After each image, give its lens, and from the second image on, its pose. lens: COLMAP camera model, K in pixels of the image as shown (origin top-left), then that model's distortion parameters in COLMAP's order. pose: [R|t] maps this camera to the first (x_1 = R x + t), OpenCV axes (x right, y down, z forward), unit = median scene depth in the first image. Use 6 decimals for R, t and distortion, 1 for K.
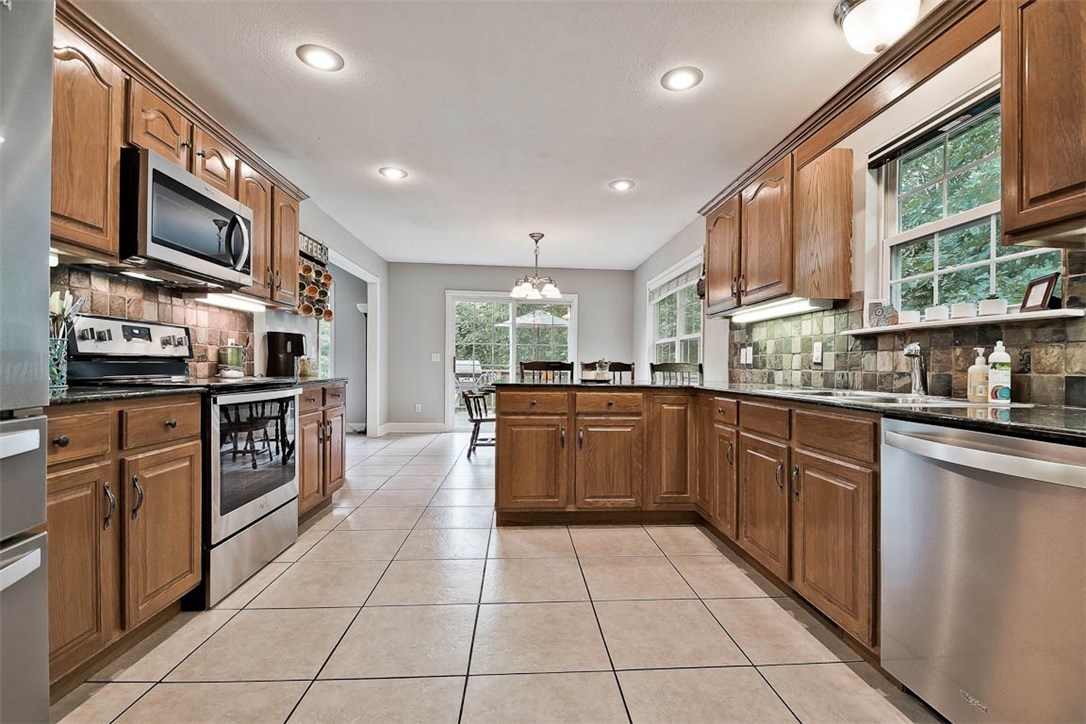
lens RADIAL K [[476.0, 0, 538.0], [0, 476.0, 370.3], [0, 0, 1]] dist [-0.017130, -0.002248]
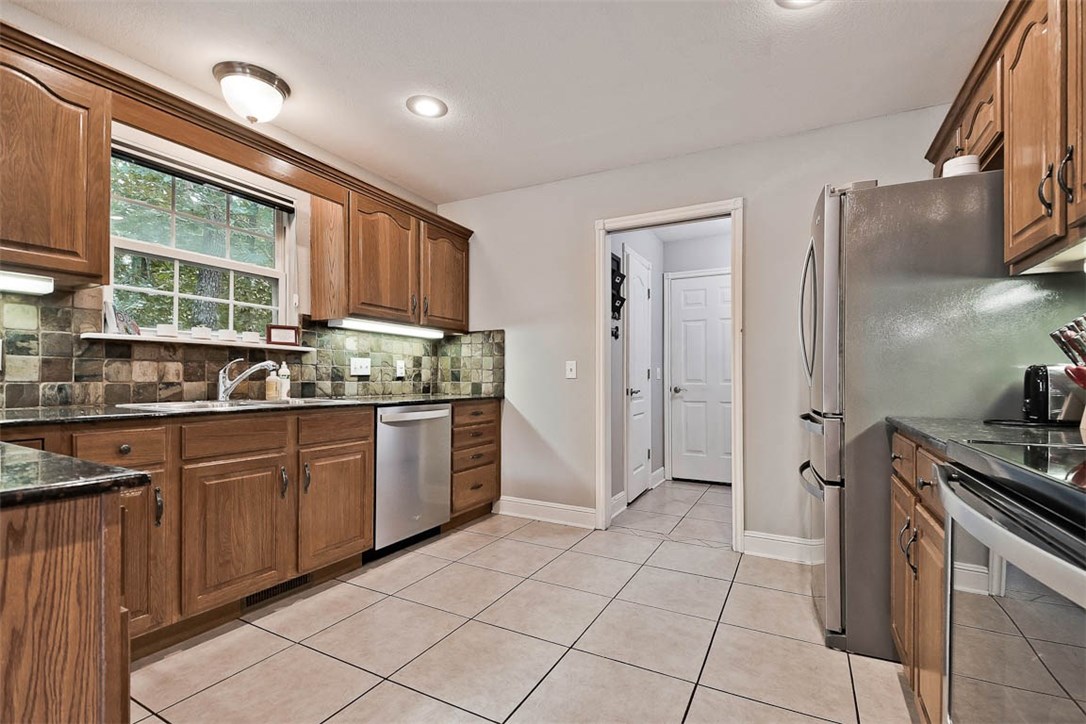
lens RADIAL K [[476.0, 0, 544.6], [0, 476.0, 368.6], [0, 0, 1]] dist [-0.017130, -0.002248]
pose [[-0.851585, -0.000847, 0.524217, -0.493699], [-0.006822, 0.999932, -0.009468, -0.022527], [-0.524173, -0.011639, -0.851532, 1.468612]]
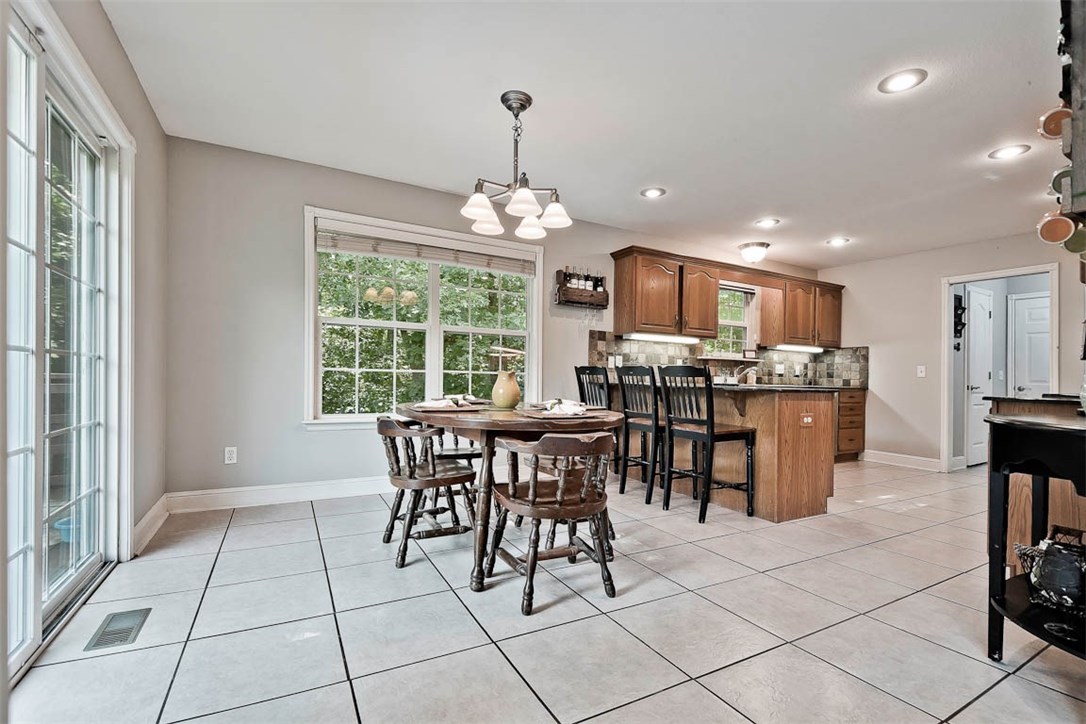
lens RADIAL K [[476.0, 0, 535.0], [0, 476.0, 371.5], [0, 0, 1]] dist [-0.017130, -0.002248]
pose [[-0.418620, -0.006887, 0.908136, -1.153828], [-0.015529, 0.999879, 0.000424, -0.004034], [-0.908029, -0.013925, -0.418676, 2.998971]]
